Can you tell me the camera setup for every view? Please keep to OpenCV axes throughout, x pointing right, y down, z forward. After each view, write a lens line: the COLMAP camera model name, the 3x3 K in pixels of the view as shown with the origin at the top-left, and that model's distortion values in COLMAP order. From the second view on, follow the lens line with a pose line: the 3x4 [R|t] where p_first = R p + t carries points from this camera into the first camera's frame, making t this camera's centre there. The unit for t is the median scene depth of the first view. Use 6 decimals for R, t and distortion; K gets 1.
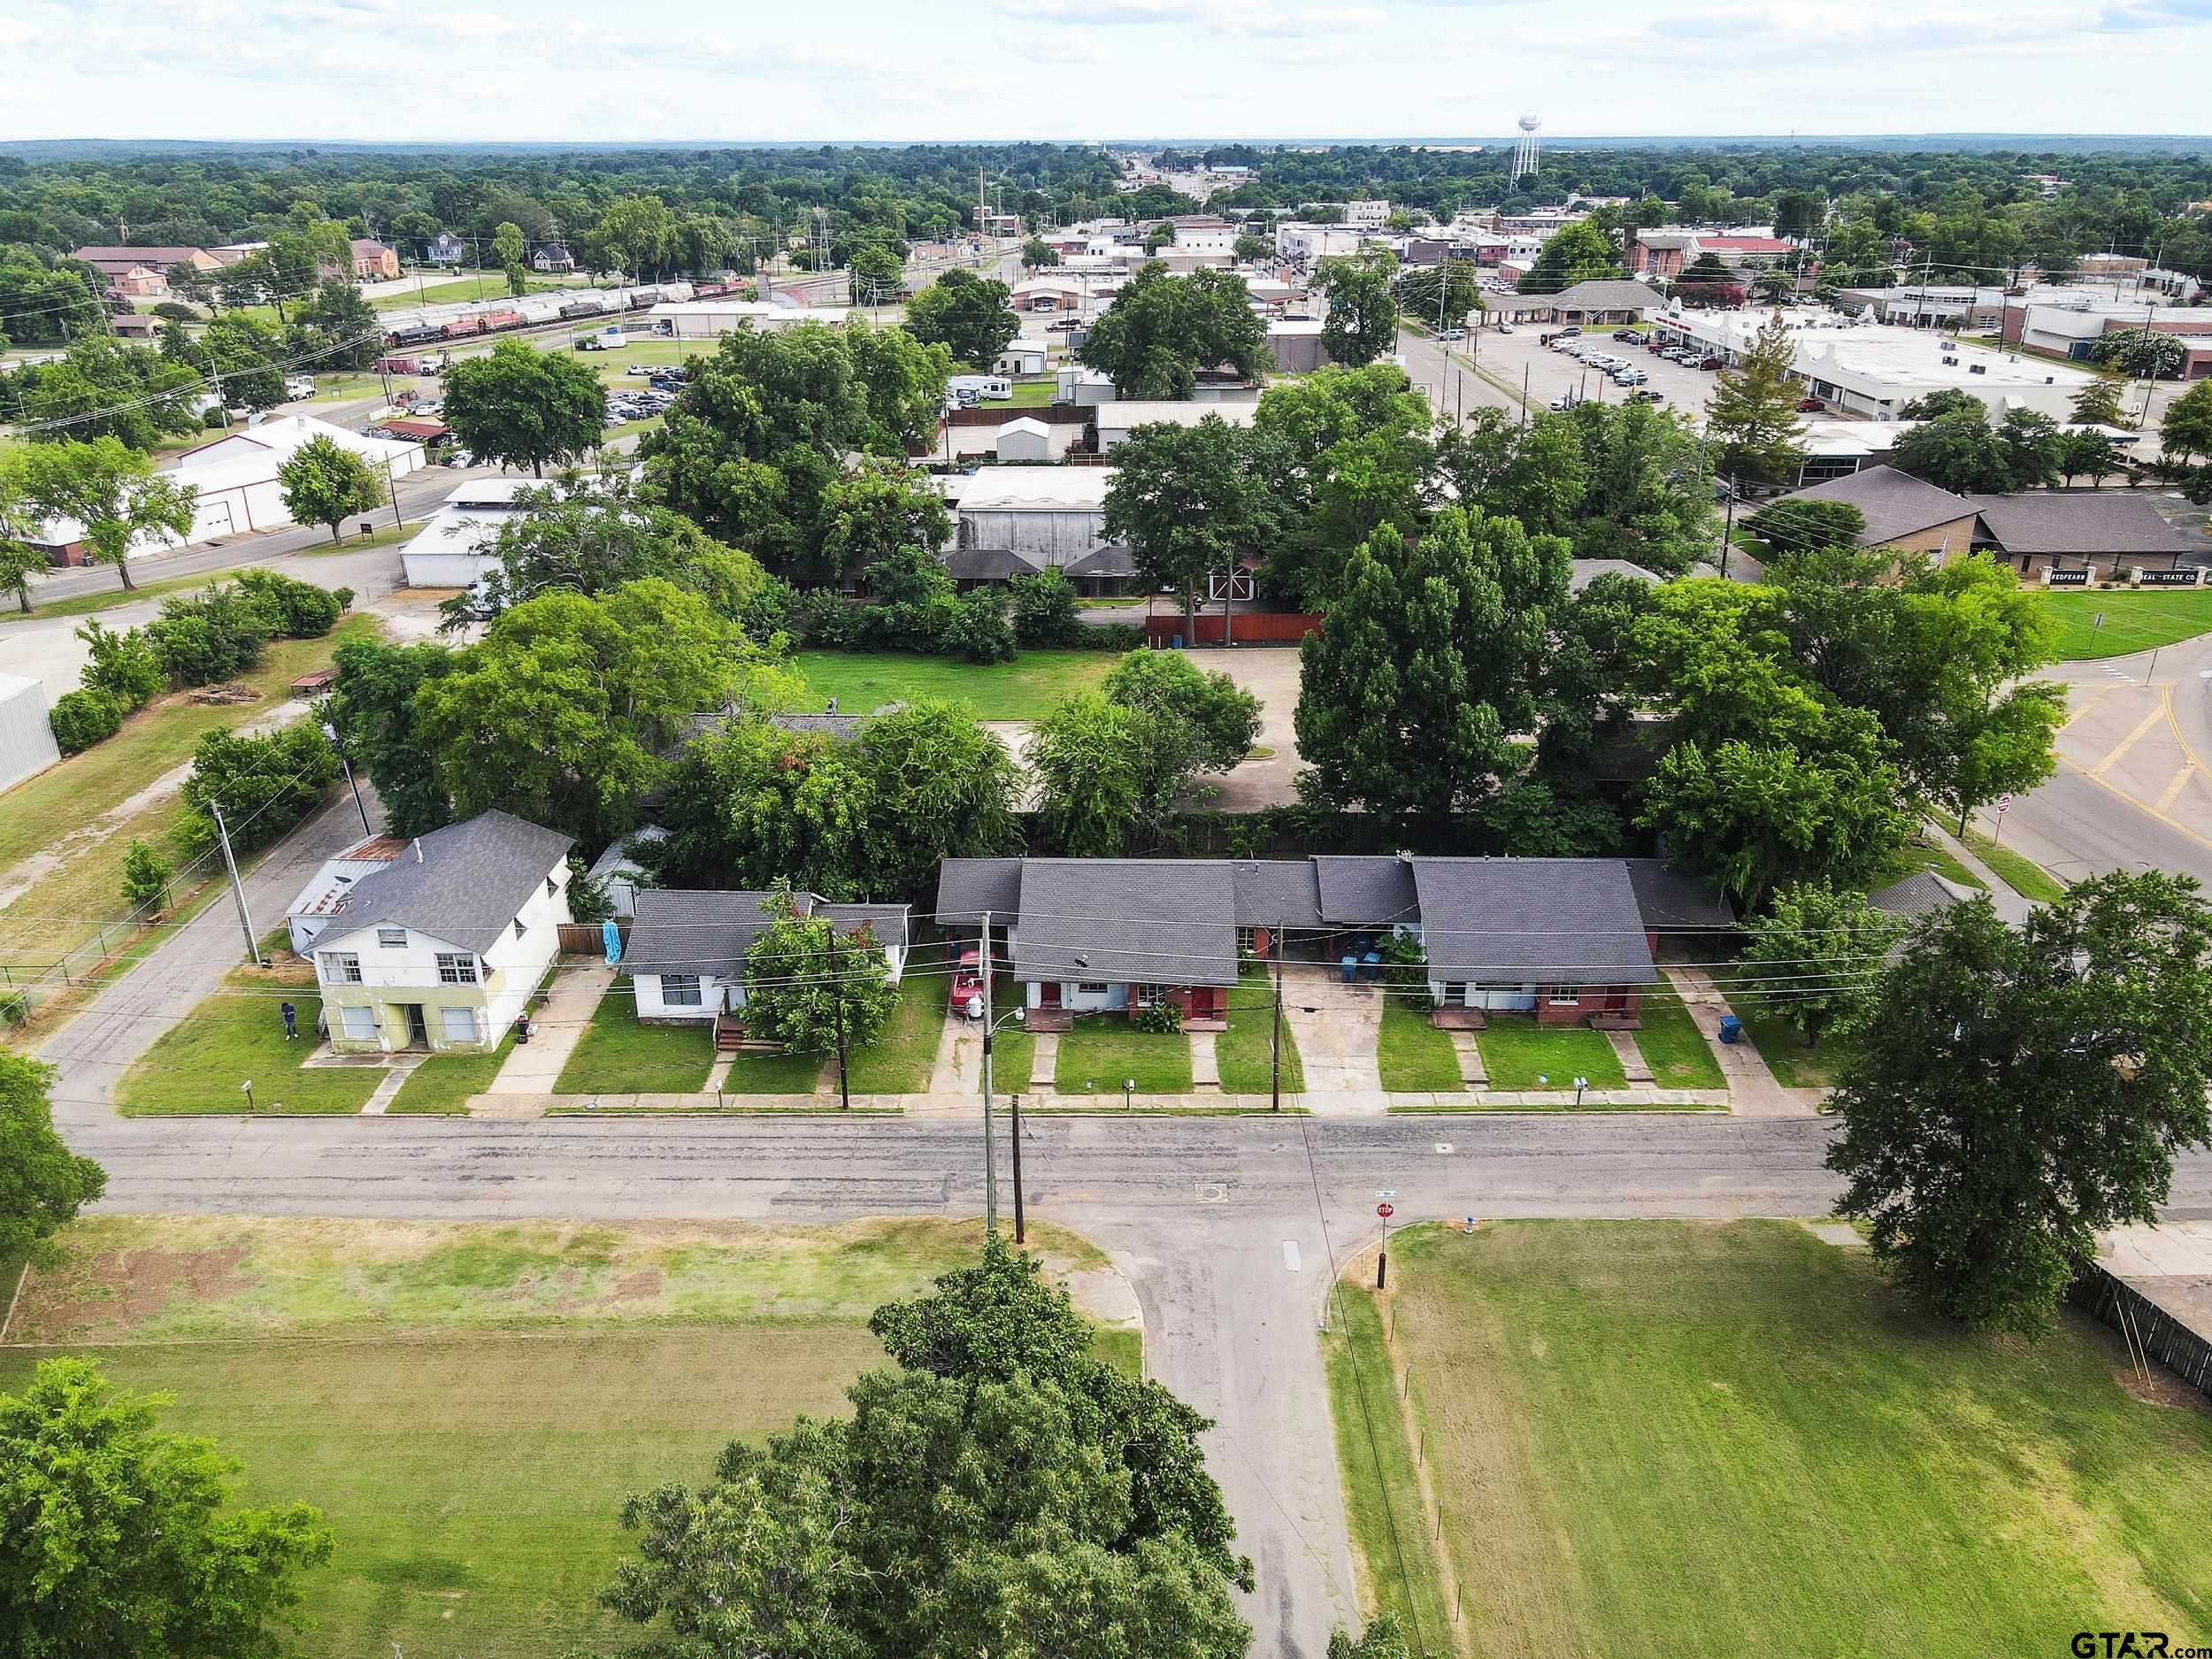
lens RADIAL K [[1649.2, 0, 1086.5], [0, 1649.2, 814.2], [0, 0, 1]] dist [0.011206, 0.008897]
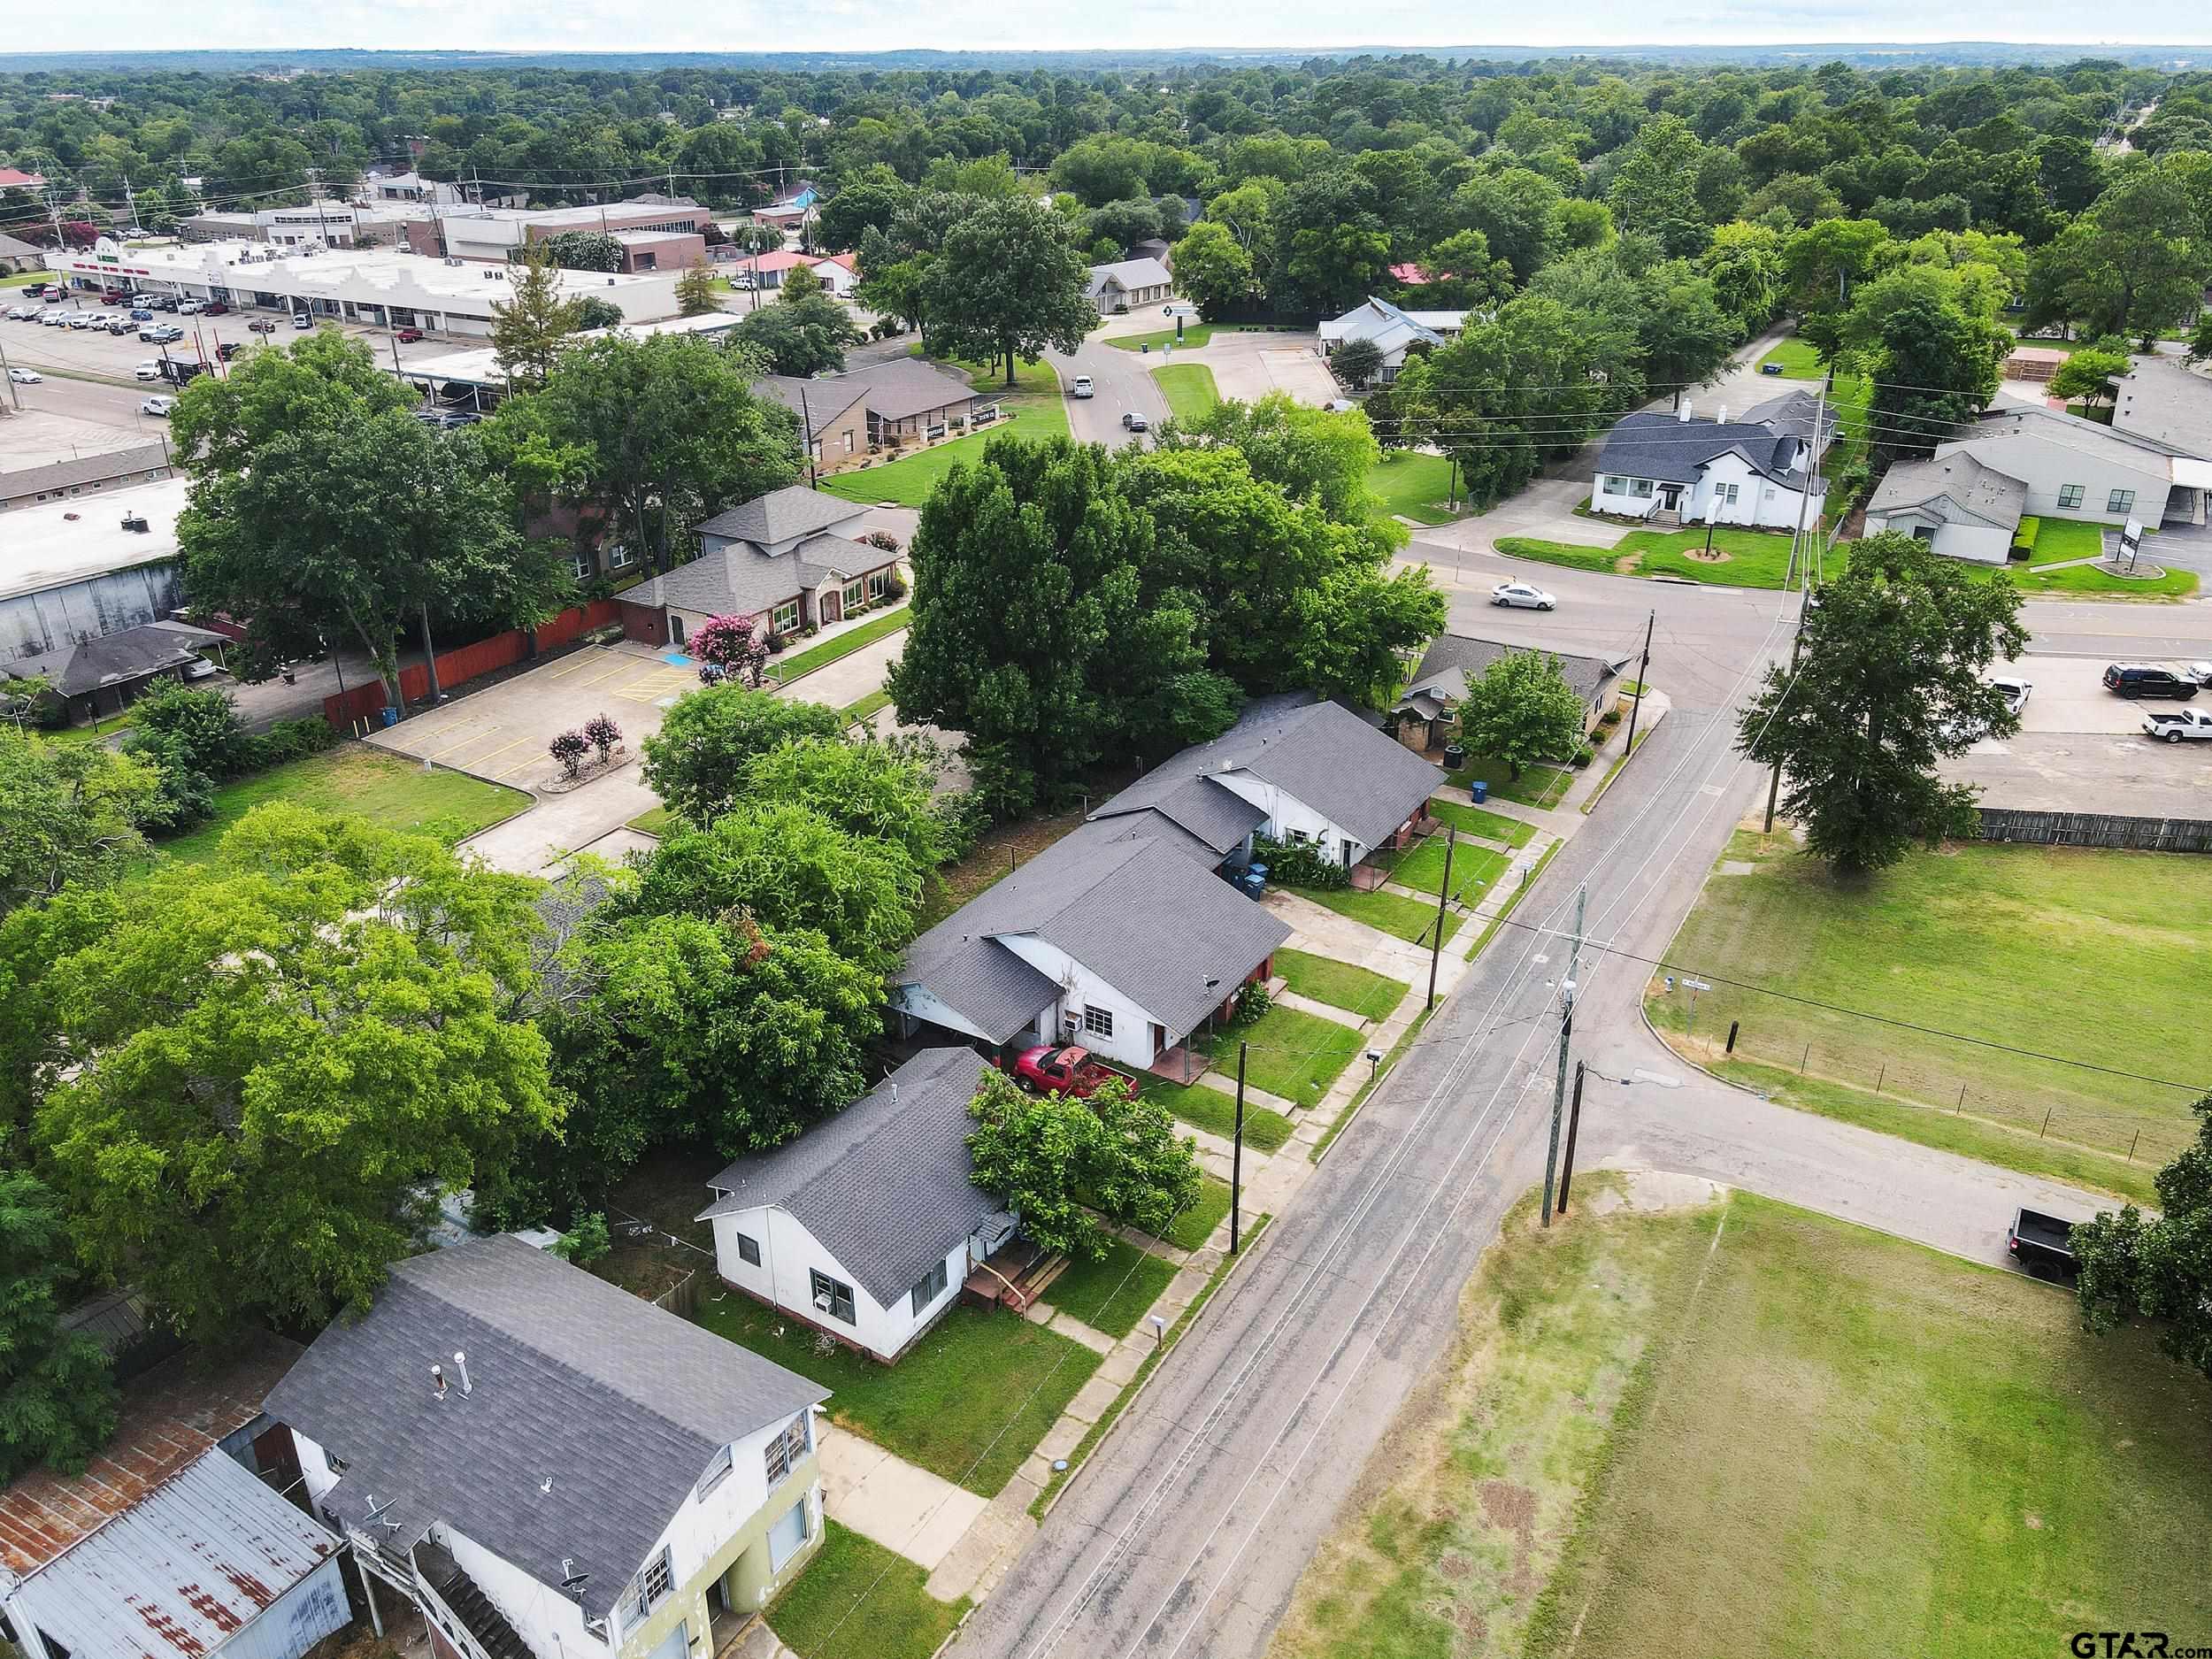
lens RADIAL K [[1649.2, 0, 1091.3], [0, 1649.2, 831.3], [0, 0, 1]] dist [0.011206, 0.008897]
pose [[0.495961, -0.372008, 0.784622, -0.688785], [0.332002, 0.916169, 0.224518, -0.202086], [-0.802369, 0.149144, 0.577892, 0.515666]]
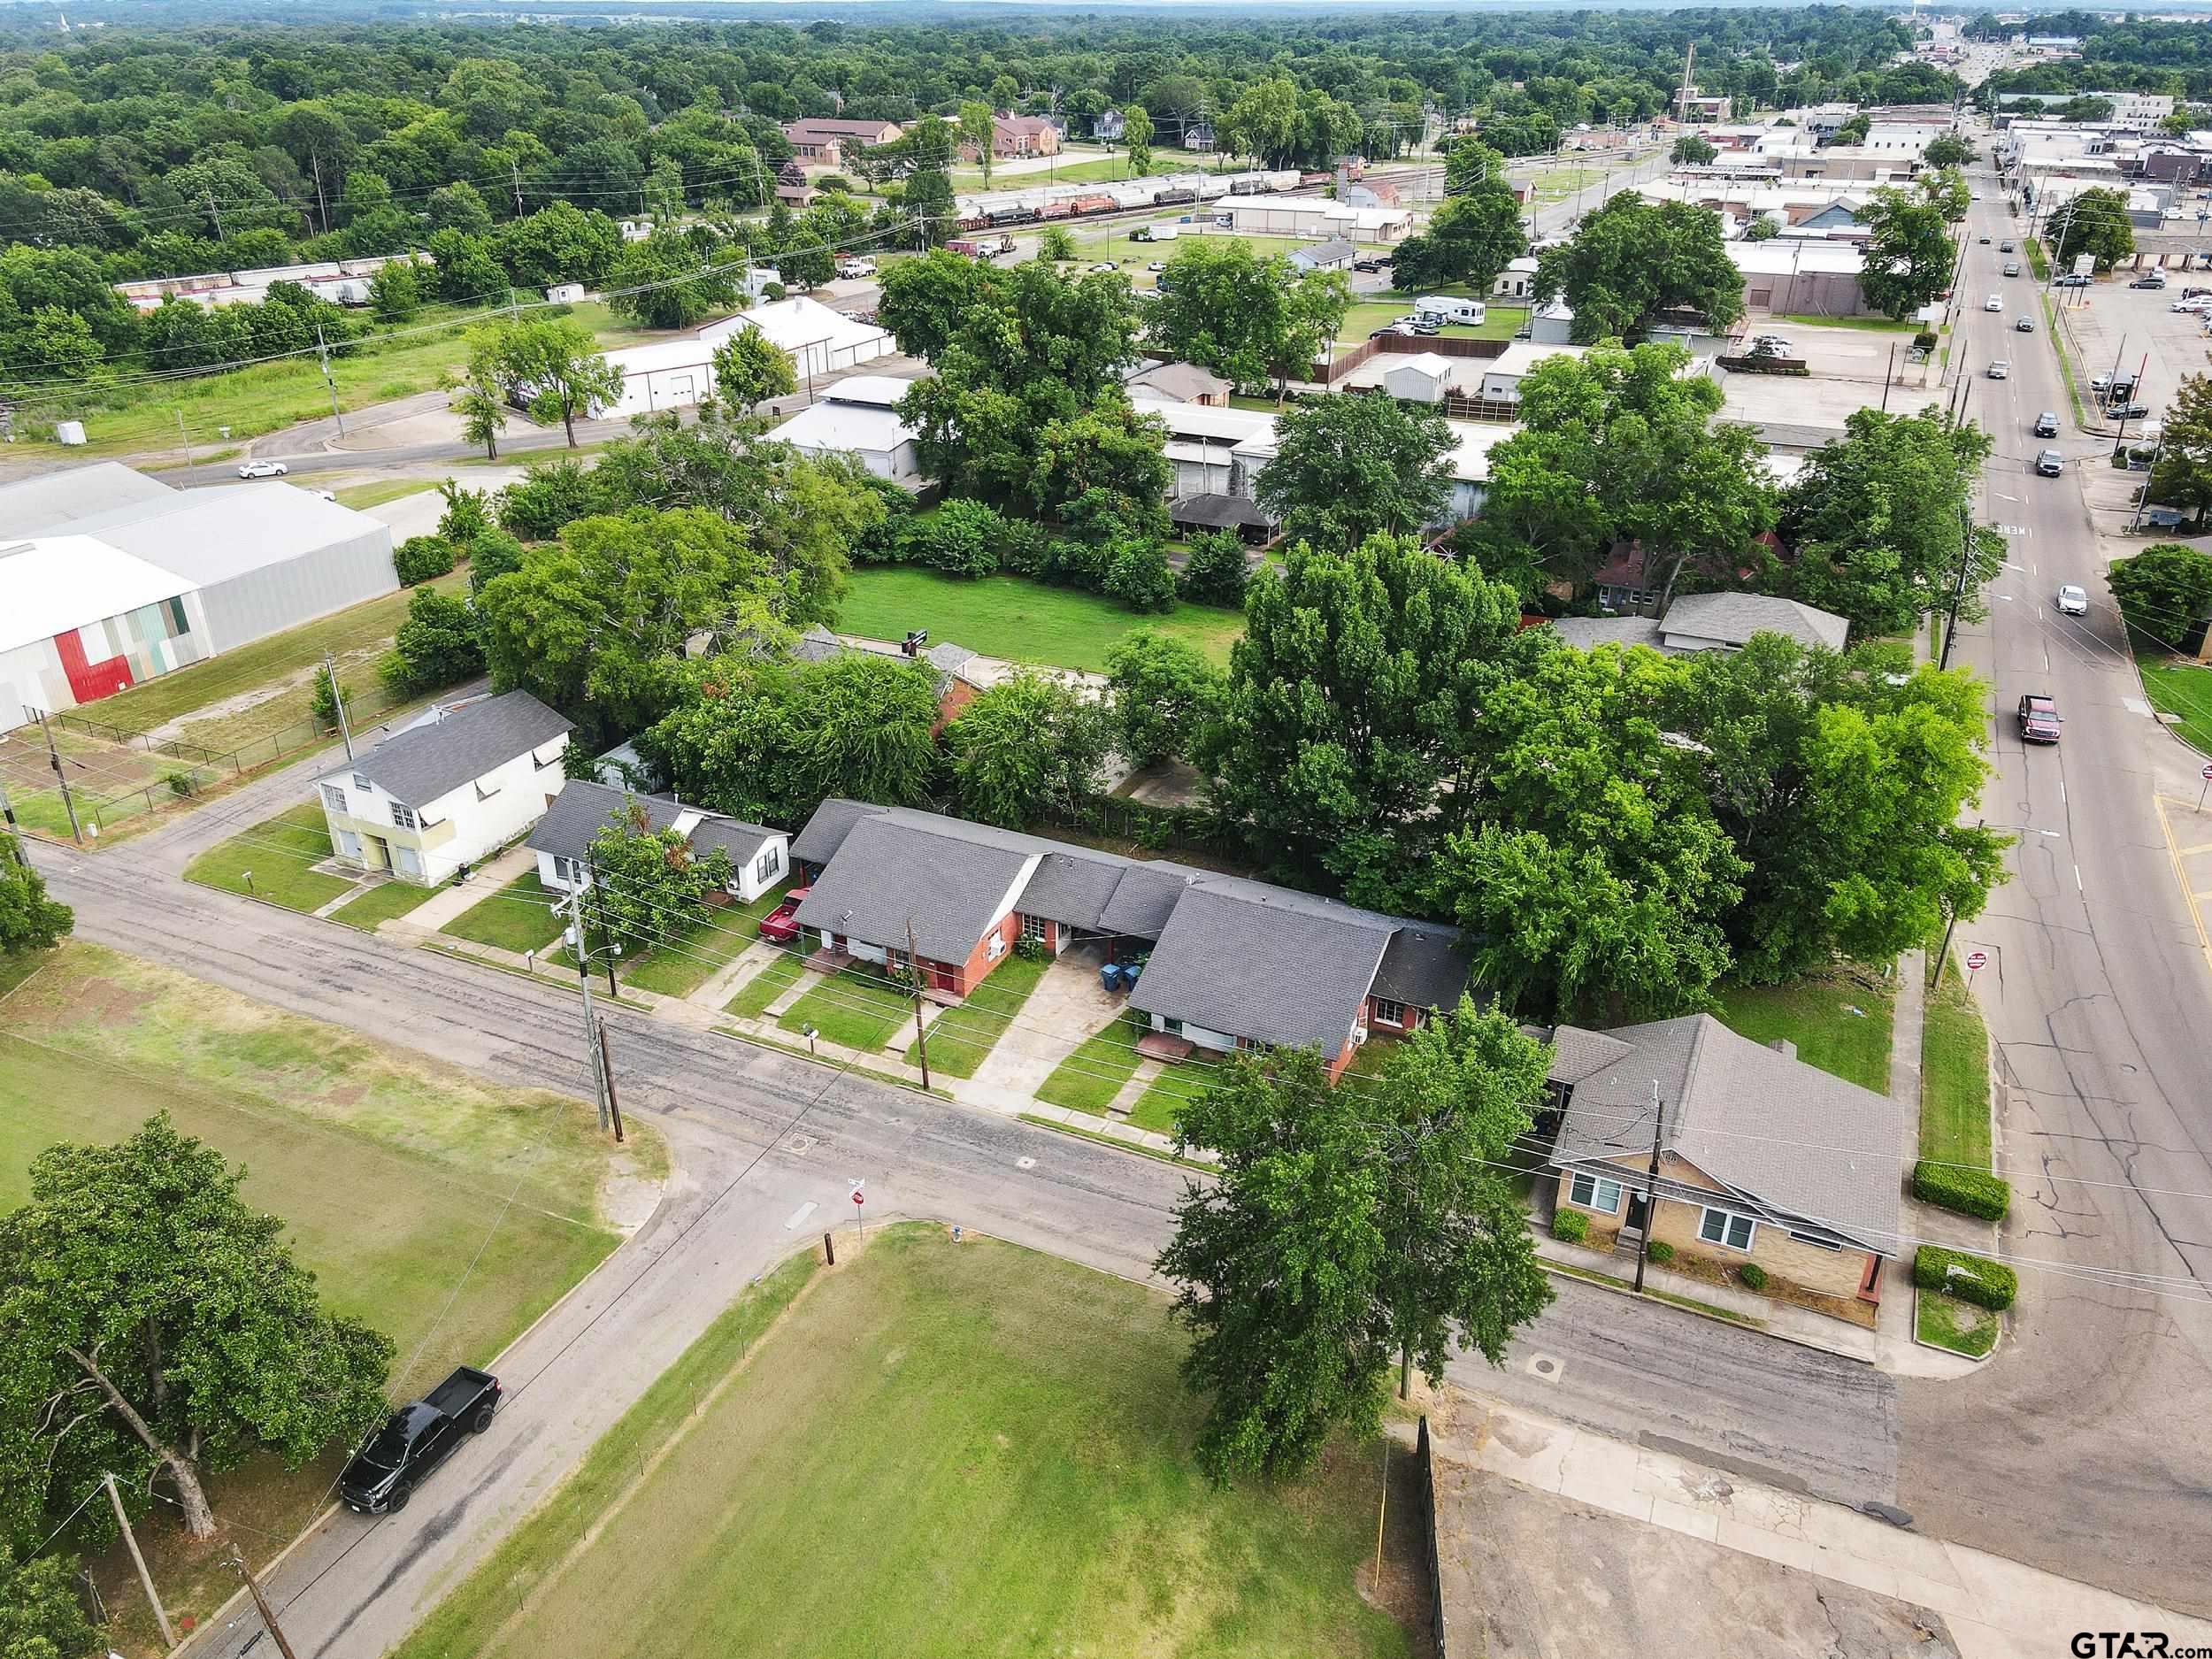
lens RADIAL K [[1649.2, 0, 1080.5], [0, 1649.2, 815.7], [0, 0, 1]] dist [0.011206, 0.008897]
pose [[0.908887, 0.186846, -0.372843, 0.527279], [-0.159654, 0.981803, 0.102827, -0.112265], [0.385272, -0.033932, 0.922179, 0.047607]]
